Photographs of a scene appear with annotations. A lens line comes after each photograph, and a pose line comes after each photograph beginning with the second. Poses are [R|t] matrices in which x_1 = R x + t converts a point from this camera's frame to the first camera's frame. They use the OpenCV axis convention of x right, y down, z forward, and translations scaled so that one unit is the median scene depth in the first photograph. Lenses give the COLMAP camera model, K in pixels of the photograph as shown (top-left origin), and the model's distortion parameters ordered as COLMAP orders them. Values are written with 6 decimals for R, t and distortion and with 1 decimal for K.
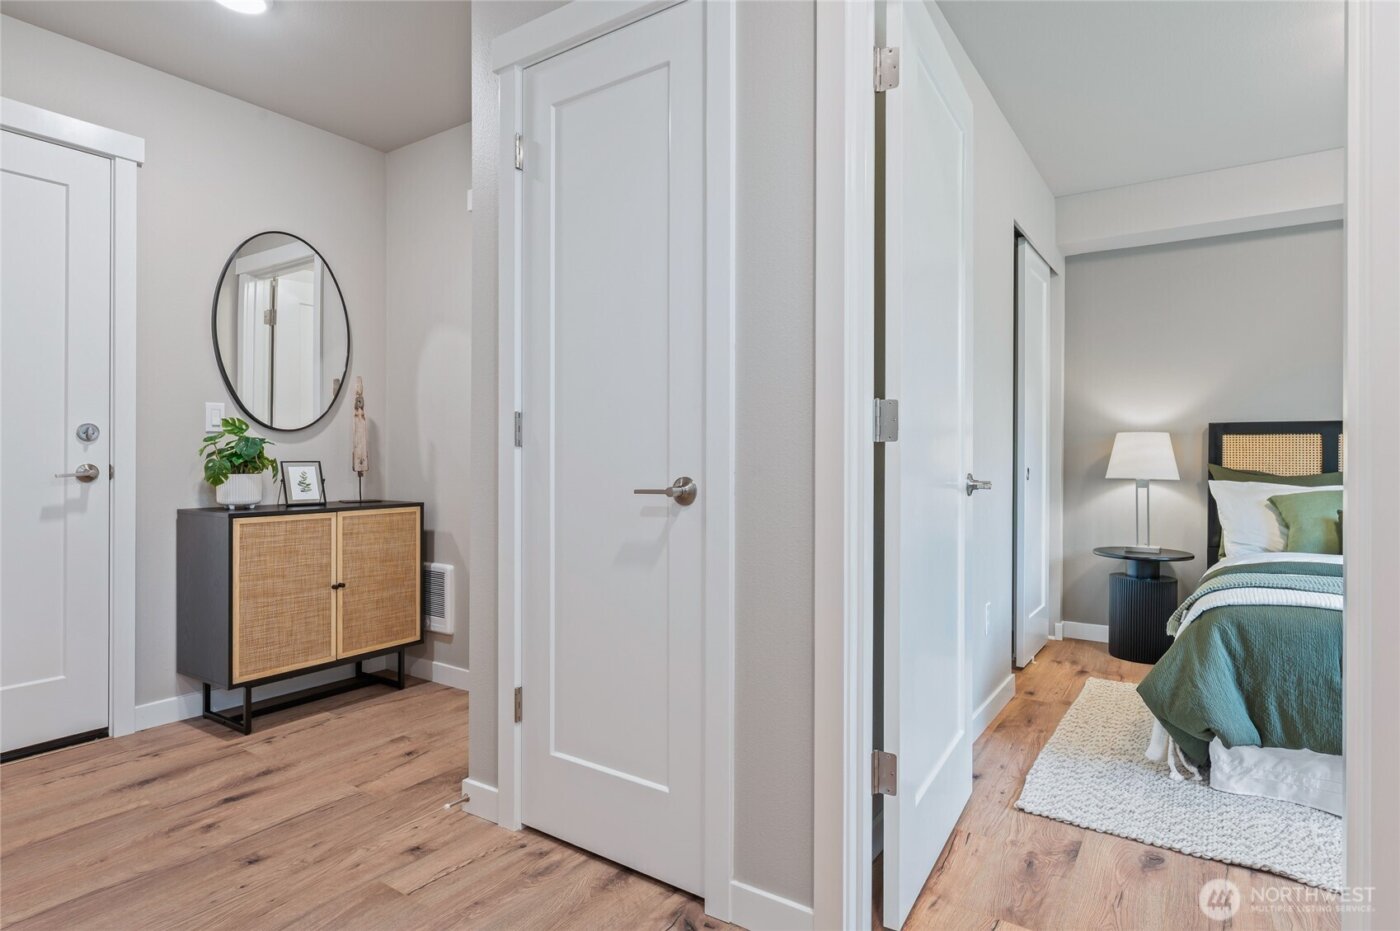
lens RADIAL K [[759.3, 0, 699.4], [0, 759.3, 460.0], [0, 0, 1]] dist [-0.000492, -0.000401]
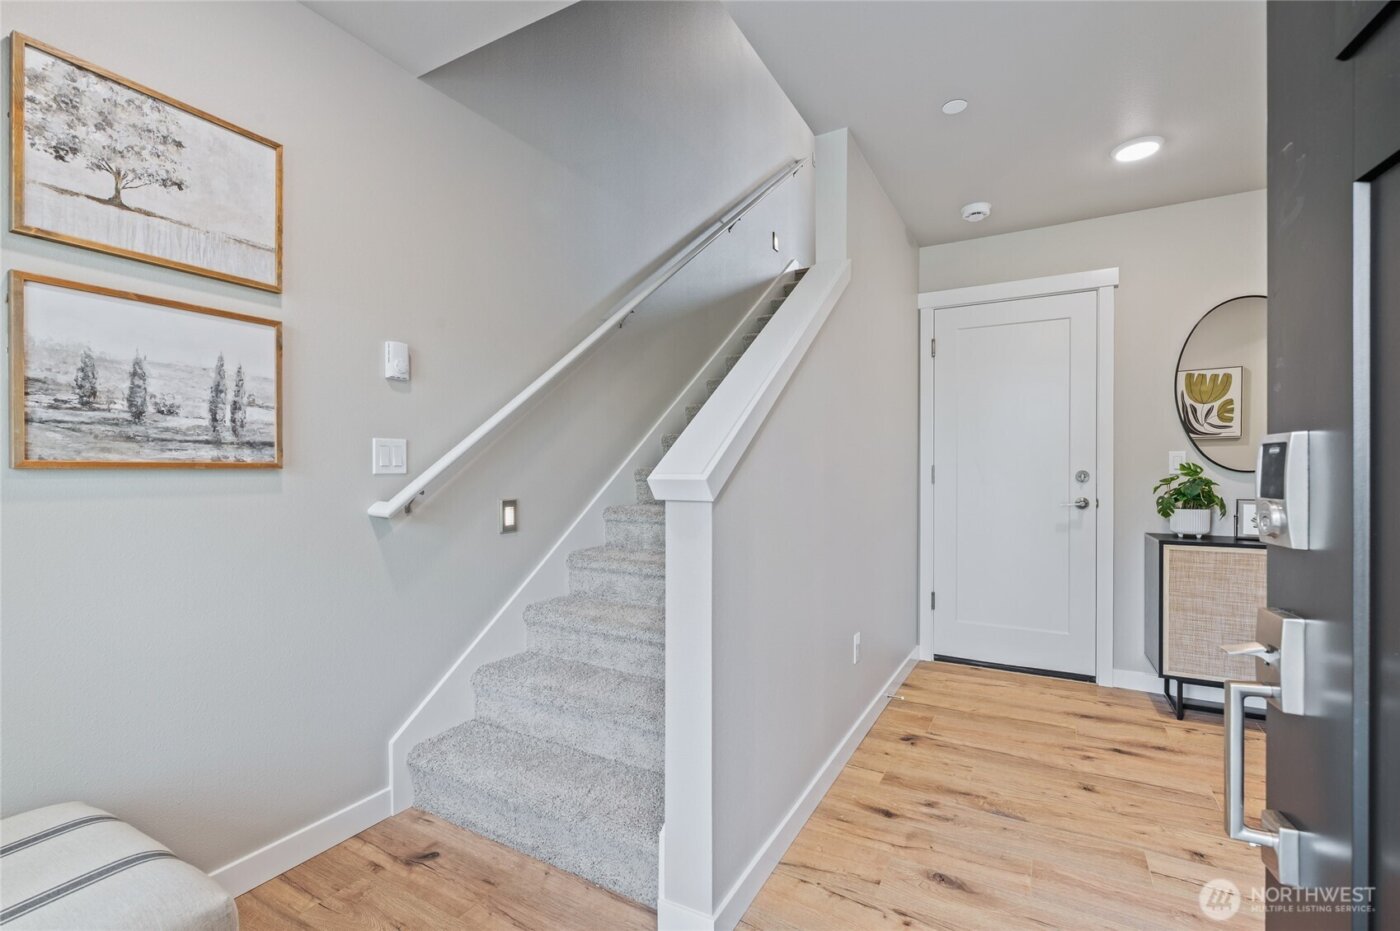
lens RADIAL K [[652.9, 0, 700.6], [0, 652.9, 468.5], [0, 0, 1]] dist [0.000992, 0.002193]
pose [[0.066184, -0.001103, -0.997807, 0.439724], [-0.001627, 0.999998, -0.001213, -0.048814], [0.997806, 0.001704, 0.066182, 0.153122]]
